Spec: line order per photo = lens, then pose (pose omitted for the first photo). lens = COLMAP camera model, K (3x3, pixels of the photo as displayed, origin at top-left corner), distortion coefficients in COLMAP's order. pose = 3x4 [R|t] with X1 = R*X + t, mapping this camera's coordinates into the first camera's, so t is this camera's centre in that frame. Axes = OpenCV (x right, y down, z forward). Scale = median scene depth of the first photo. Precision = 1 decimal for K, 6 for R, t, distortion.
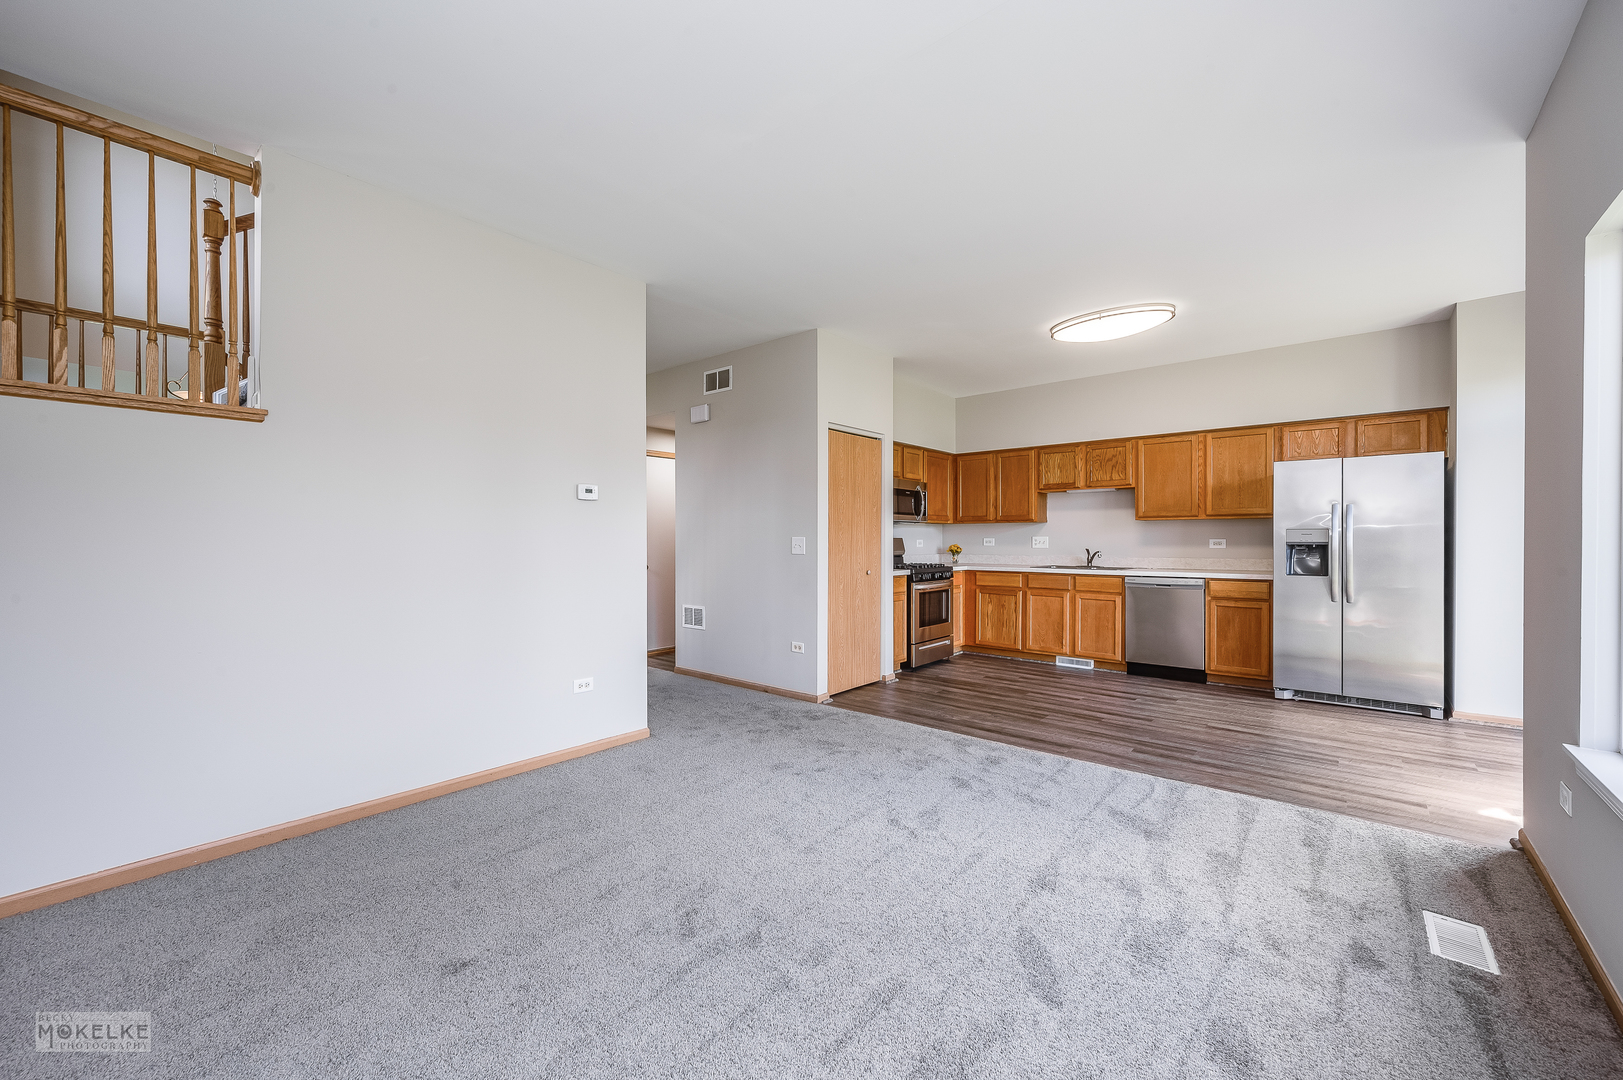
lens RADIAL K [[634.6, 0, 811.5], [0, 634.6, 540.0], [0, 0, 1]] dist [-0.001389, -0.000107]
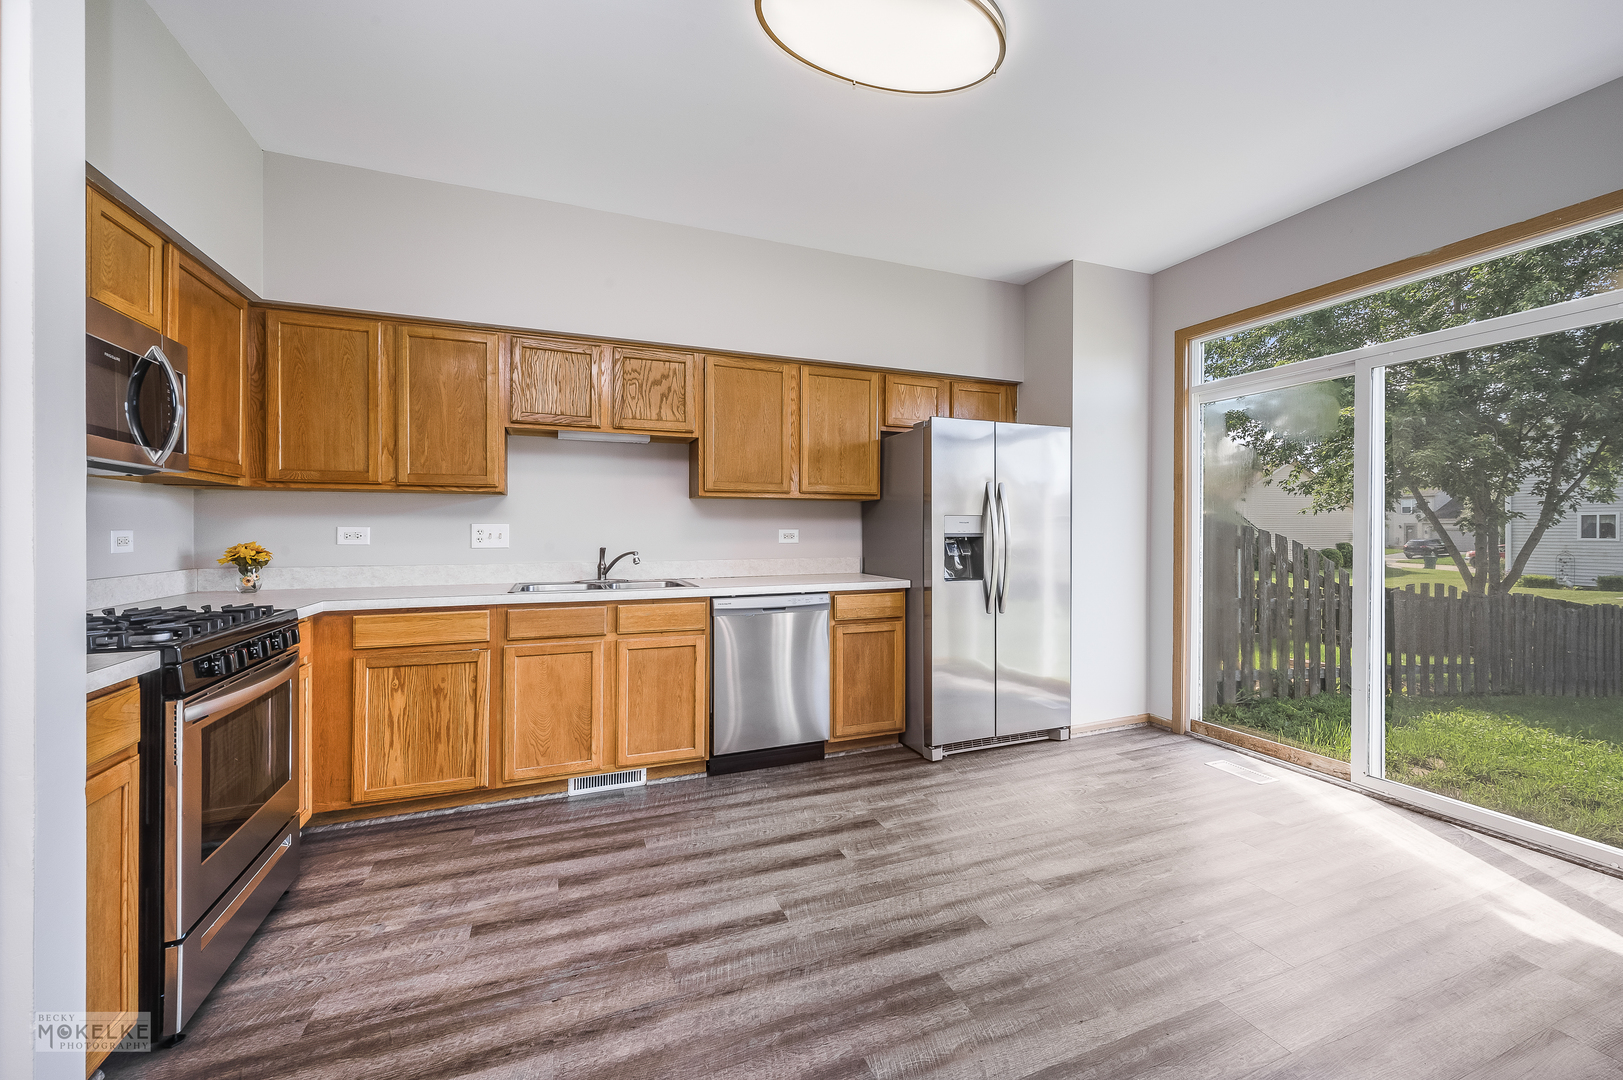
lens RADIAL K [[643.3, 0, 822.8], [0, 643.3, 532.3], [0, 0, 1]] dist [0.002627, 0.000025]
pose [[0.455672, -0.002465, 0.890144, 0.051694], [0.002135, 0.999996, 0.001676, 0.000567], [-0.890145, 0.001137, 0.455676, 0.684809]]
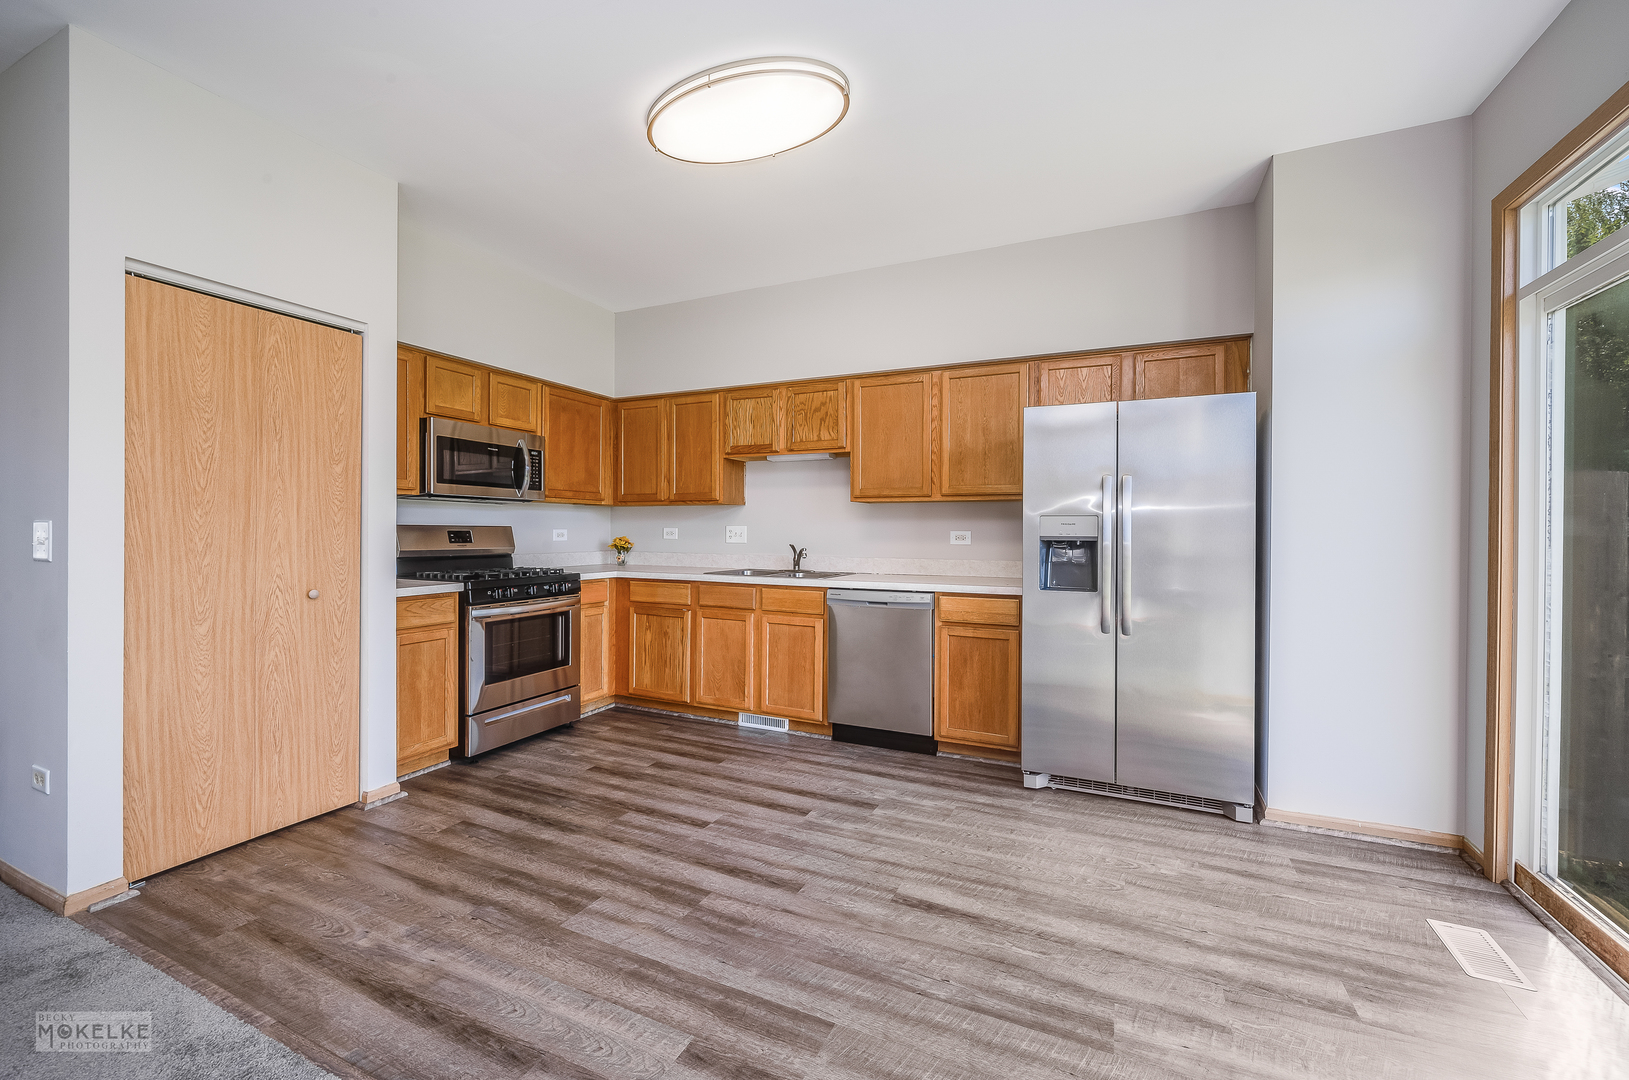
lens RADIAL K [[651.1, 0, 816.2], [0, 651.1, 532.8], [0, 0, 1]] dist [-0.000460, -0.000489]
pose [[0.962449, 0.004927, 0.271418, 0.313337], [-0.005524, 0.999984, 0.001432, 0.000284], [-0.271407, -0.002878, 0.962460, 0.383425]]
